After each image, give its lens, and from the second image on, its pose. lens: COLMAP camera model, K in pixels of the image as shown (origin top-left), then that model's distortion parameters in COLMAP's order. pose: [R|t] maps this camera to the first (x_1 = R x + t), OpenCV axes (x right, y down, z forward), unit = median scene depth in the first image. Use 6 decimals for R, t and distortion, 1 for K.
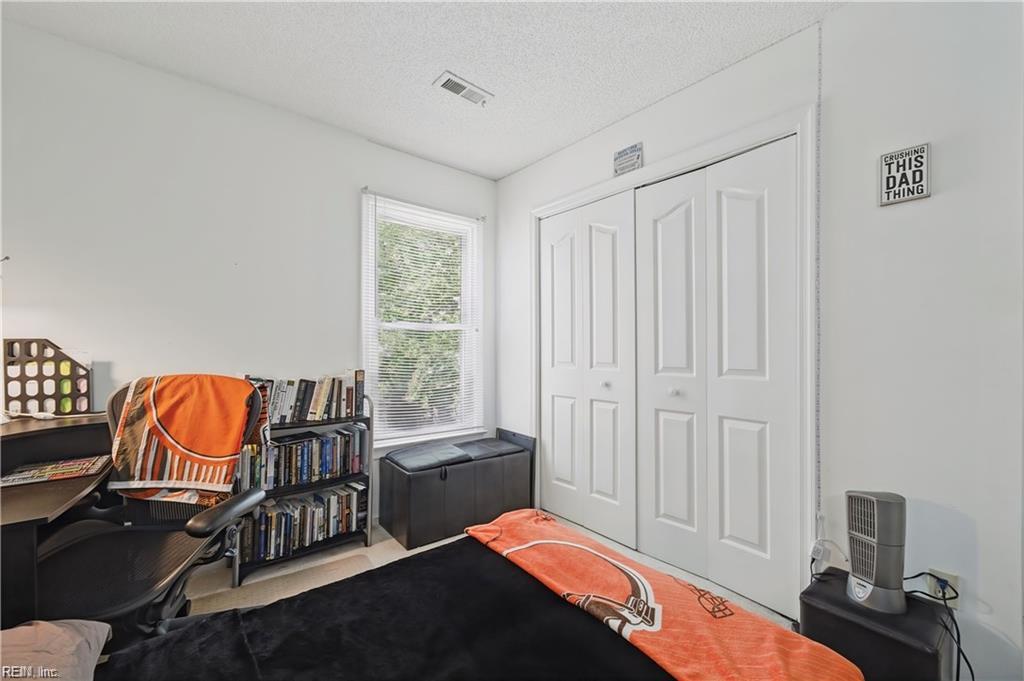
lens RADIAL K [[405.5, 0, 508.9], [0, 405.5, 345.4], [0, 0, 1]] dist [-0.000256, -0.000221]
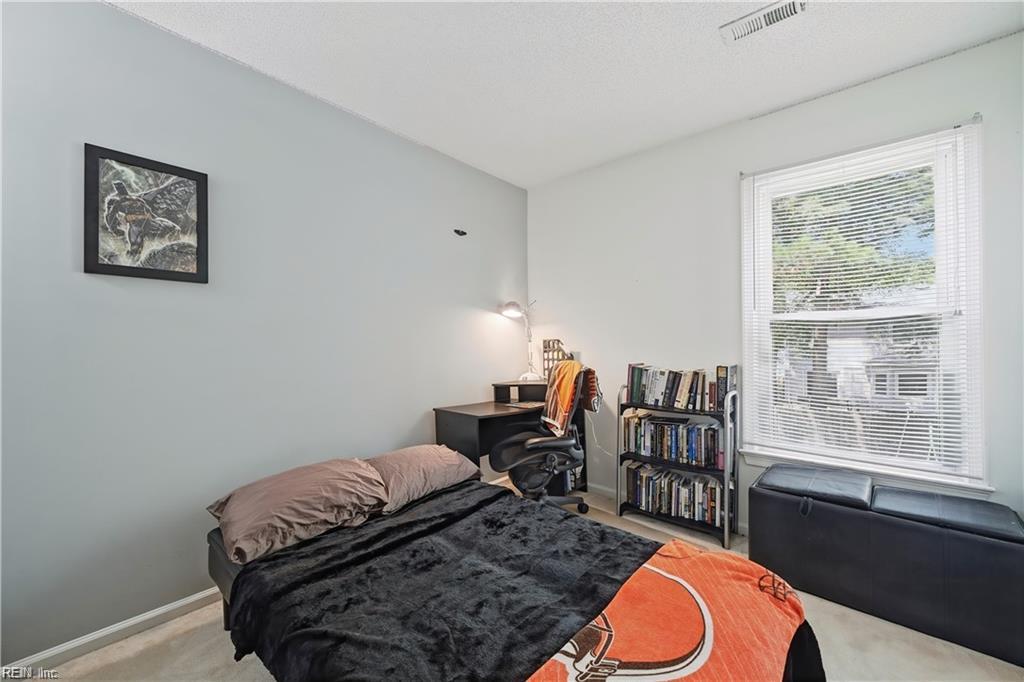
lens RADIAL K [[405.5, 0, 509.9], [0, 405.5, 341.0], [0, 0, 1]] dist [-0.000256, -0.000221]
pose [[0.171996, -0.005795, -0.985081, 0.554635], [0.013172, 0.999907, -0.003582, -0.003368], [0.985010, -0.012360, 0.172057, 0.349874]]
